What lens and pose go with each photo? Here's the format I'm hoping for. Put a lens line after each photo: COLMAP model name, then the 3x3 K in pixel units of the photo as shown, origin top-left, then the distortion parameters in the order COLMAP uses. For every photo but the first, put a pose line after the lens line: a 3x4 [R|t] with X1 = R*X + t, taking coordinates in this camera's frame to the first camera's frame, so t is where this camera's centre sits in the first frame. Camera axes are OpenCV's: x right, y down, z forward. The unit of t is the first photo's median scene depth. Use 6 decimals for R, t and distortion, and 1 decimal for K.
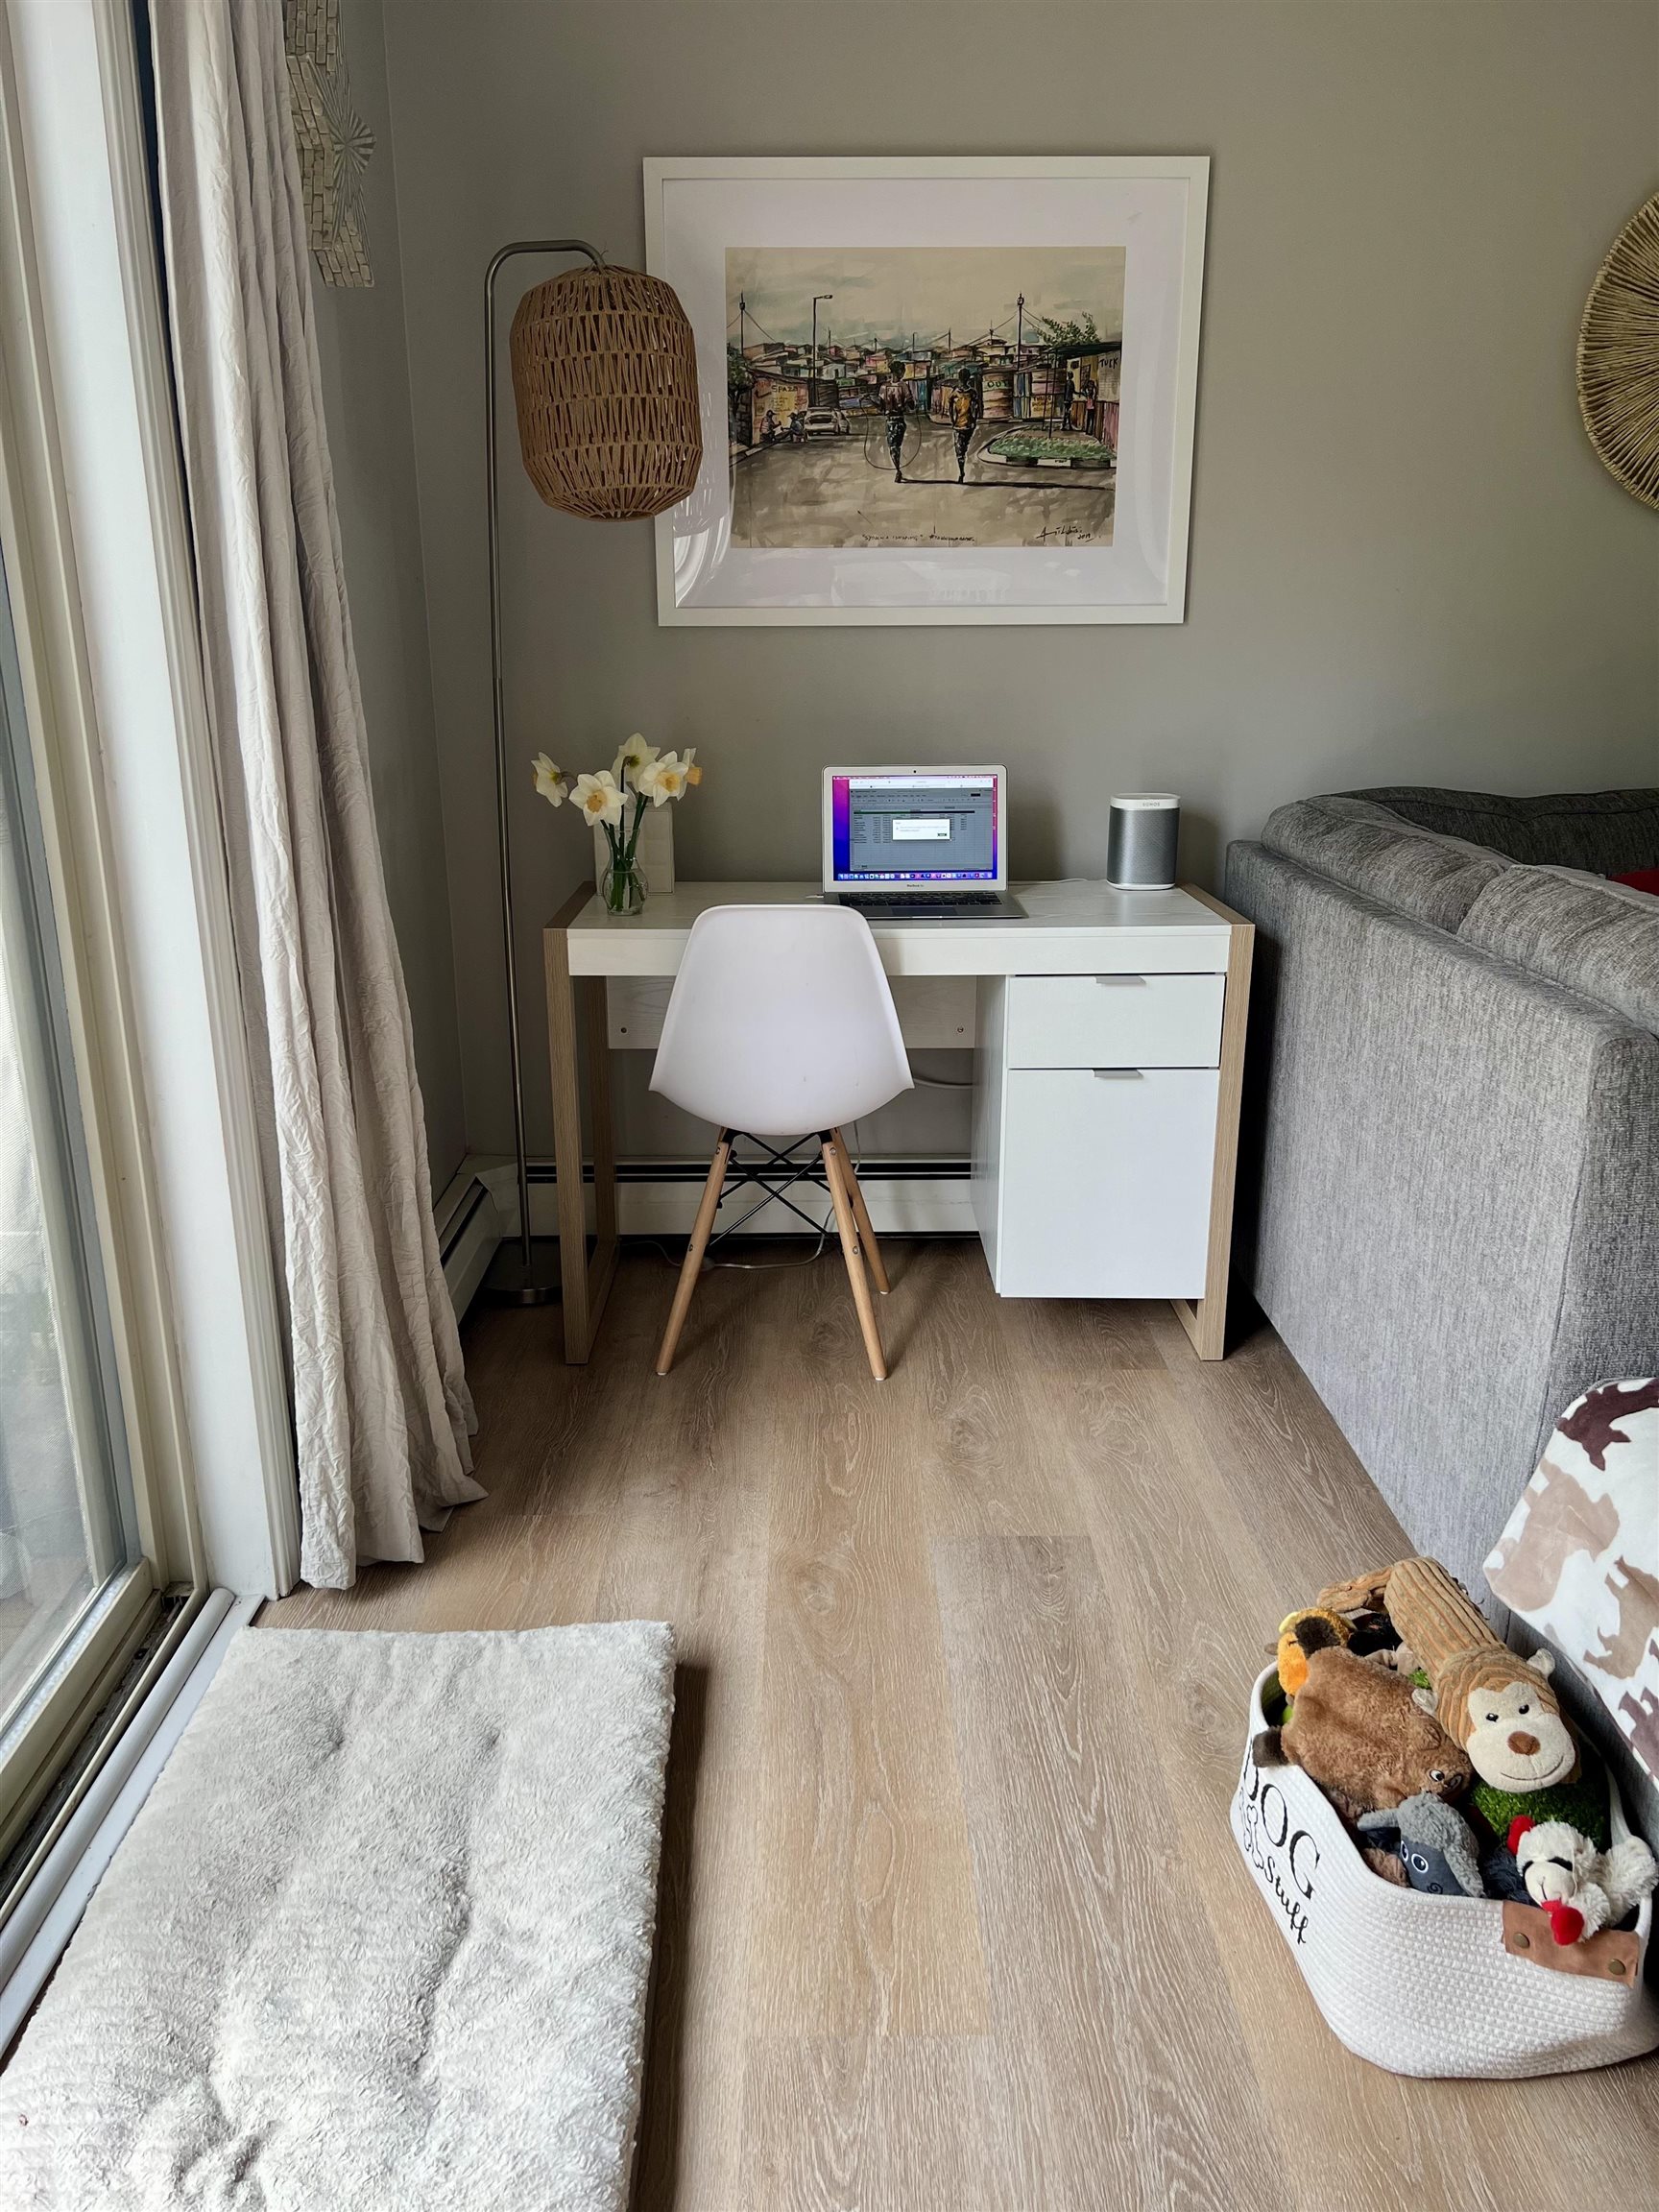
lens RADIAL K [[1814.3, 0, 826.2], [0, 1814.3, 1141.4], [0, 0, 1]] dist [0.081881, -0.135662]
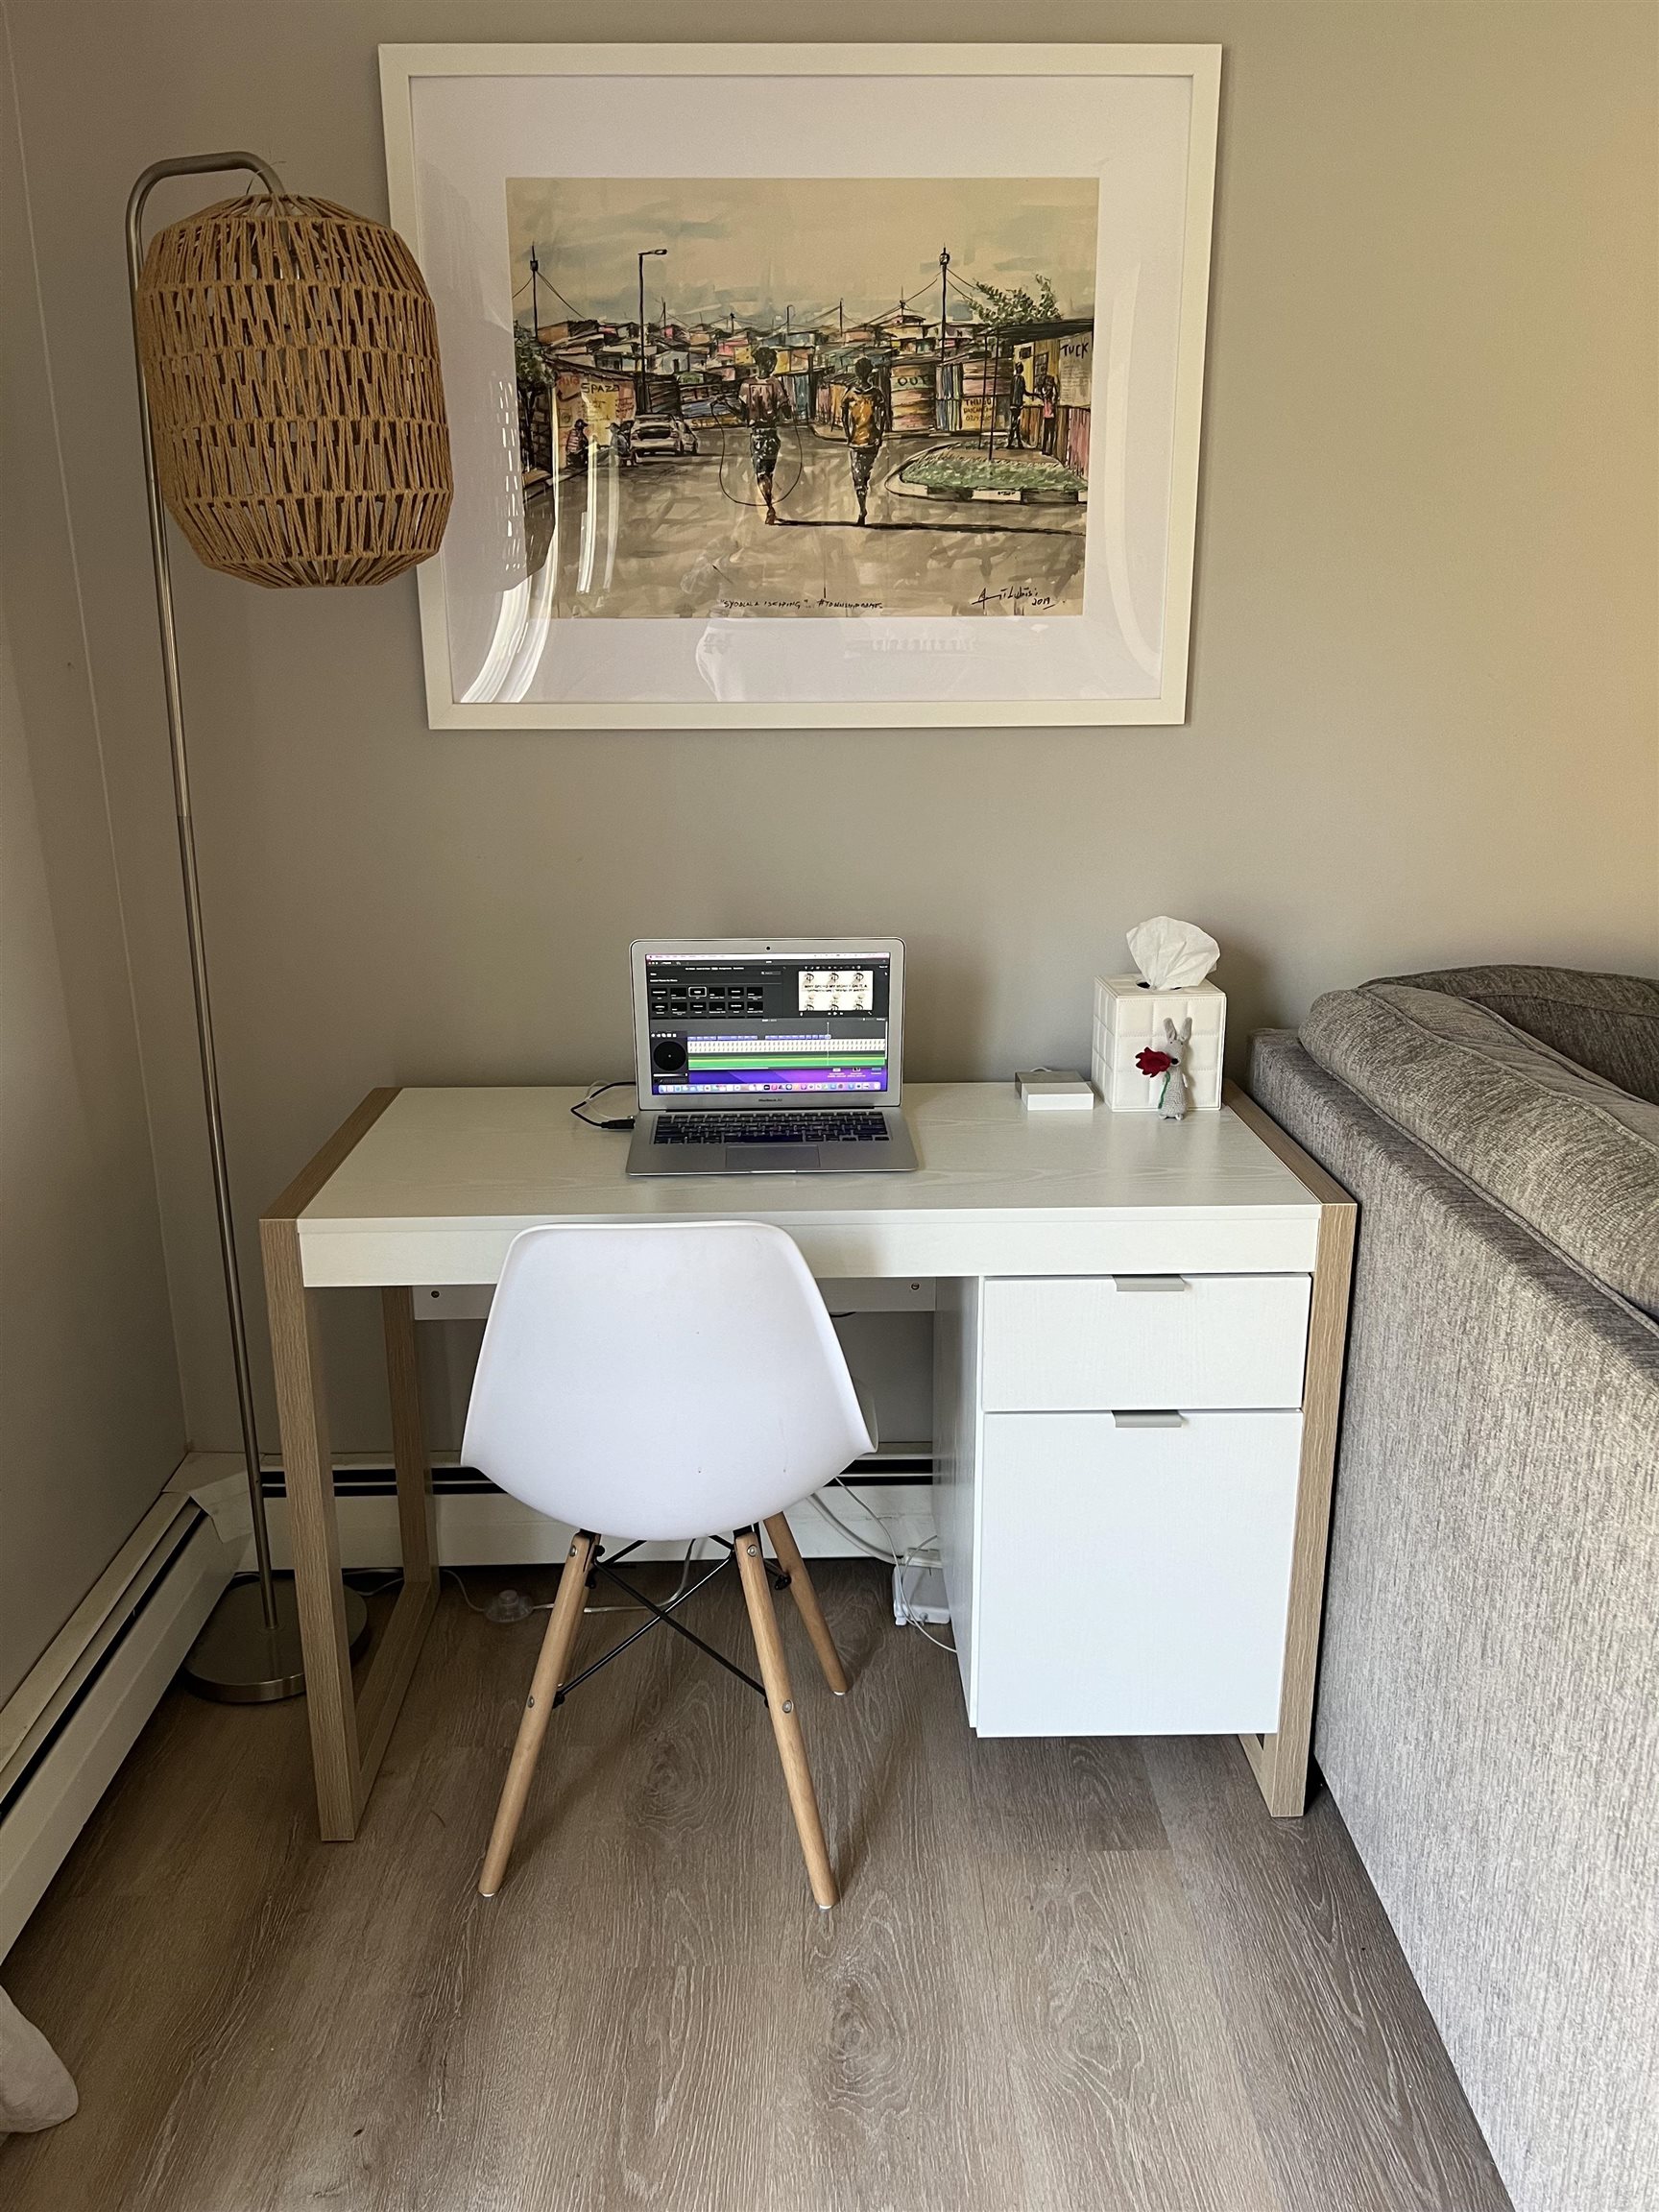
lens RADIAL K [[1814.3, 0, 826.2], [0, 1814.3, 1141.4], [0, 0, 1]] dist [0.081881, -0.135662]
pose [[0.999986, -0.003202, 0.004298, 0.057509], [0.003201, 0.999995, 0.000172, -0.130200], [-0.004298, -0.000158, 0.999991, 0.317520]]
